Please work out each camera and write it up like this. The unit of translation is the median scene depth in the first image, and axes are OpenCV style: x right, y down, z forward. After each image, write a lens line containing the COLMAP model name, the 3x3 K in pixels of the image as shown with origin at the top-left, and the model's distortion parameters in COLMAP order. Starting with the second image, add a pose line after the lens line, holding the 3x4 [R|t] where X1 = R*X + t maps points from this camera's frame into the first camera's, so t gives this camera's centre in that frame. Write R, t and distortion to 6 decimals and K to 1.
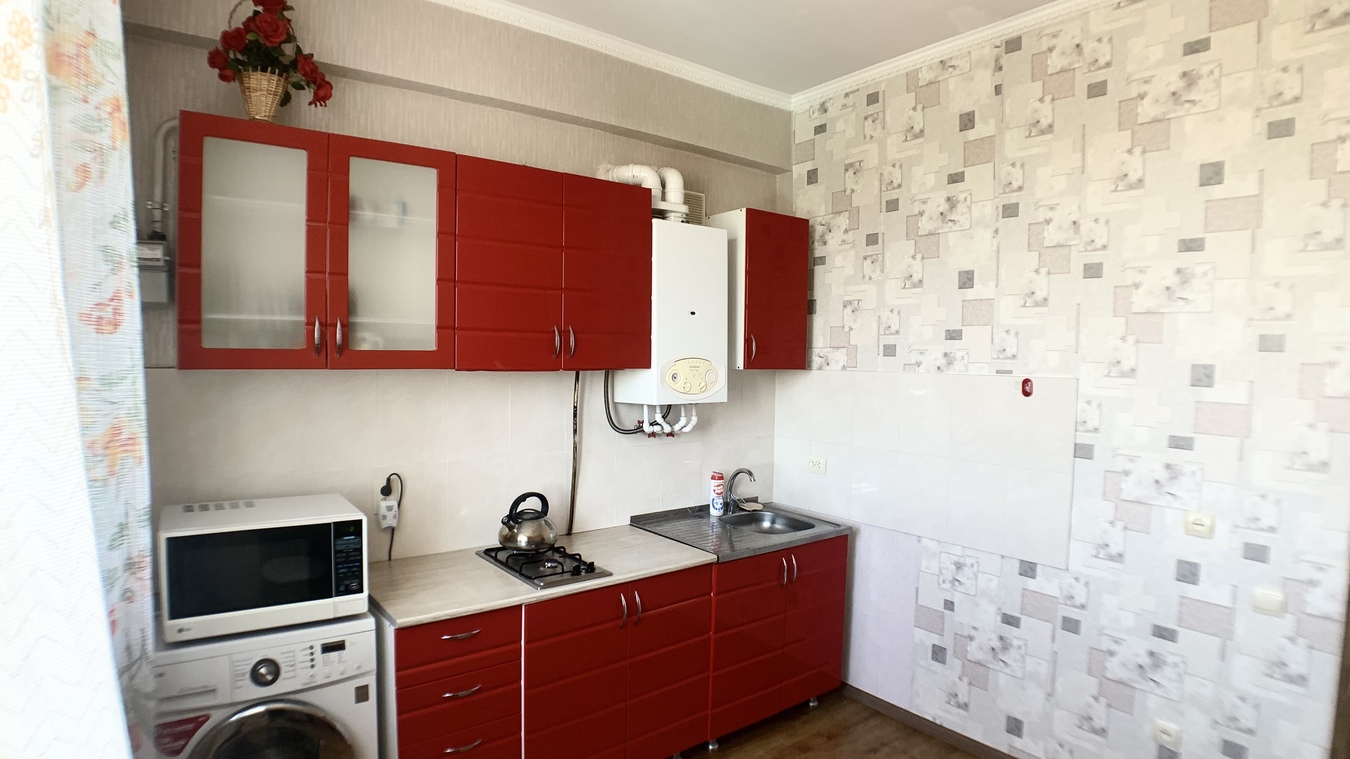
lens RADIAL K [[687.0, 0, 675.0], [0, 687.0, 379.5], [0, 0, 1]] dist [-0.104153, 0.013091]
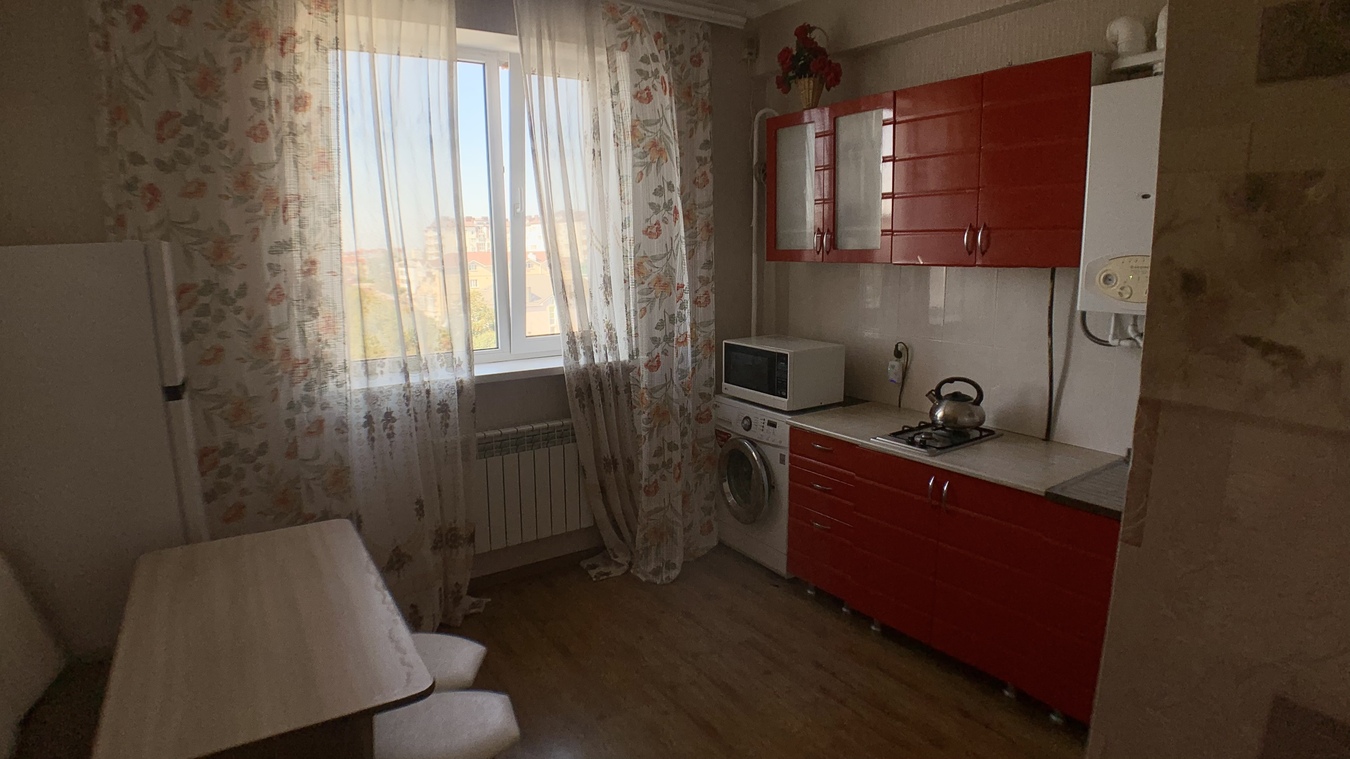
lens RADIAL K [[687.0, 0, 675.0], [0, 687.0, 379.5], [0, 0, 1]] dist [-0.104153, 0.013091]
pose [[-0.040808, 0.171684, -0.984307, 1.207548], [-0.020544, 0.984775, 0.172617, -0.014688], [0.998956, 0.027265, -0.036660, 0.781200]]
